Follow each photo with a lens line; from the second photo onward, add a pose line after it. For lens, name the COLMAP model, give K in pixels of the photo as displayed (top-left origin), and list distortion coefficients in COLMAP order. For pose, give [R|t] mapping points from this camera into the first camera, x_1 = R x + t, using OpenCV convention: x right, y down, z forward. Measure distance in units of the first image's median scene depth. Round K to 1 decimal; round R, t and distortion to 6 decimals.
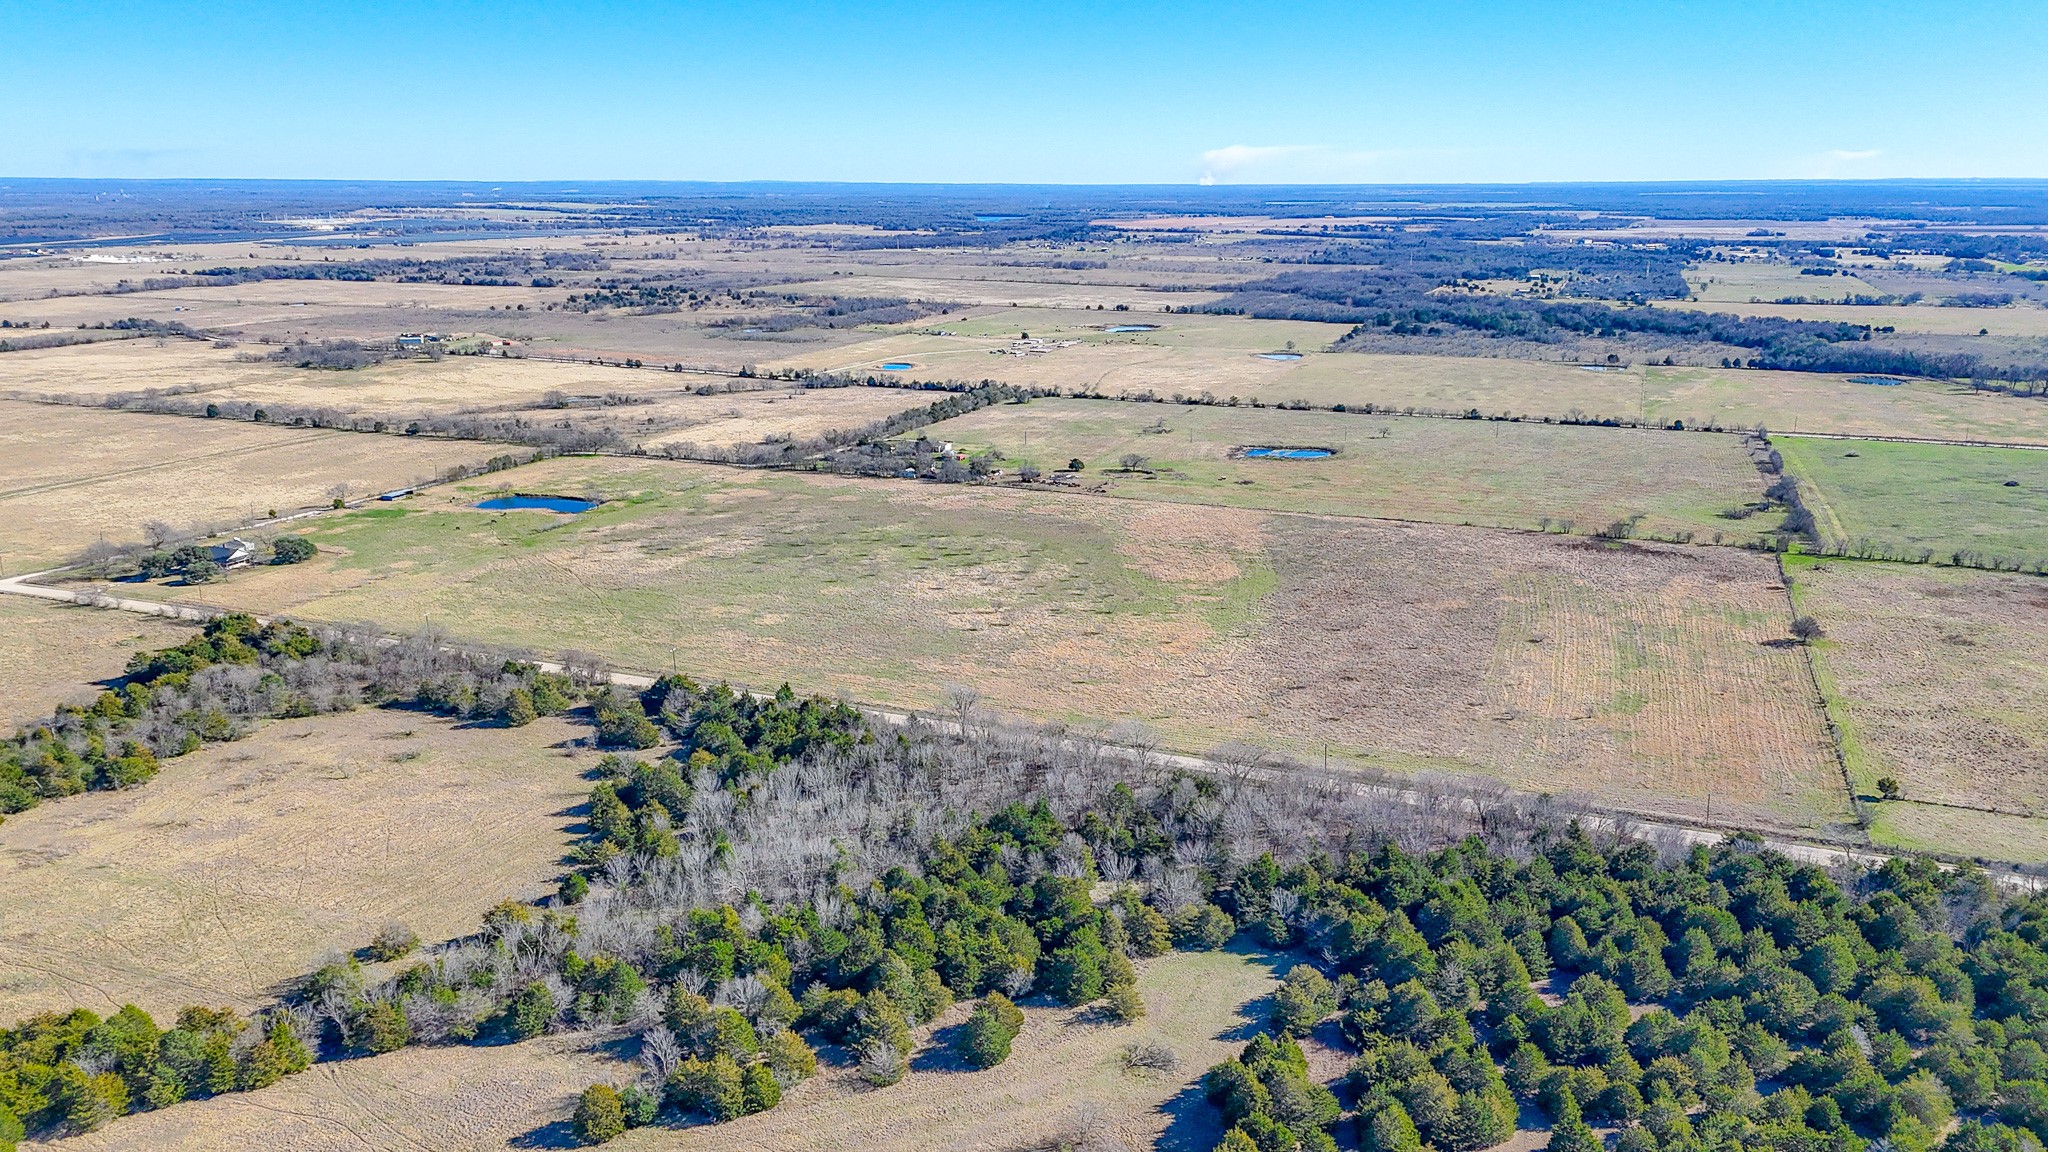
lens RADIAL K [[1494.9, 0, 1024.0], [0, 1494.9, 576.0], [0, 0, 1]] dist [0.125062, -0.165796]
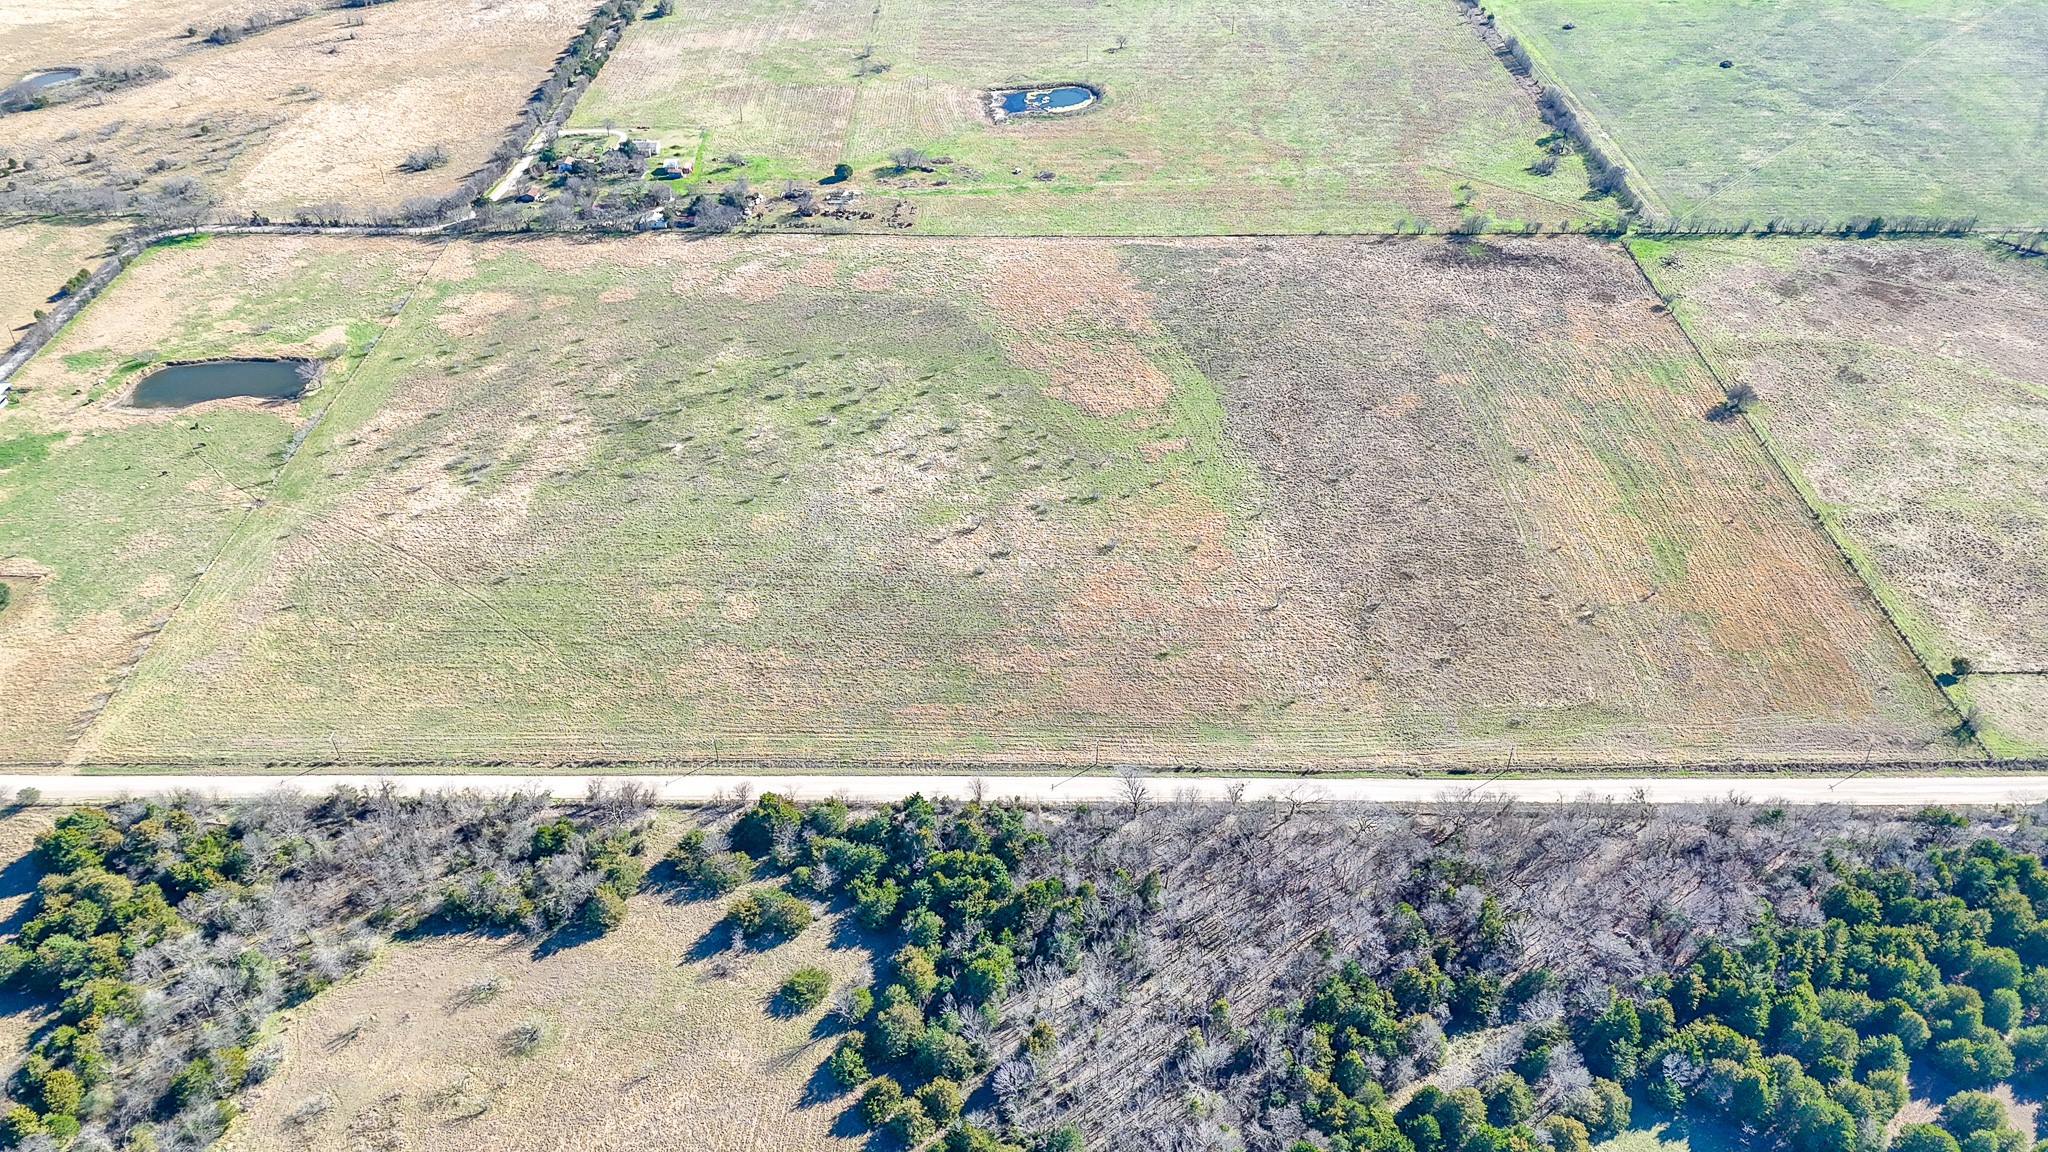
lens RADIAL K [[1505.8, 0, 1021.8], [0, 1505.8, 572.0], [0, 0, 1]] dist [0.096022, -0.099028]
pose [[0.929043, -0.224615, 0.293985, -0.146597], [0.093777, 0.911631, 0.400168, -0.170616], [-0.357889, -0.344204, 0.868009, 0.125224]]
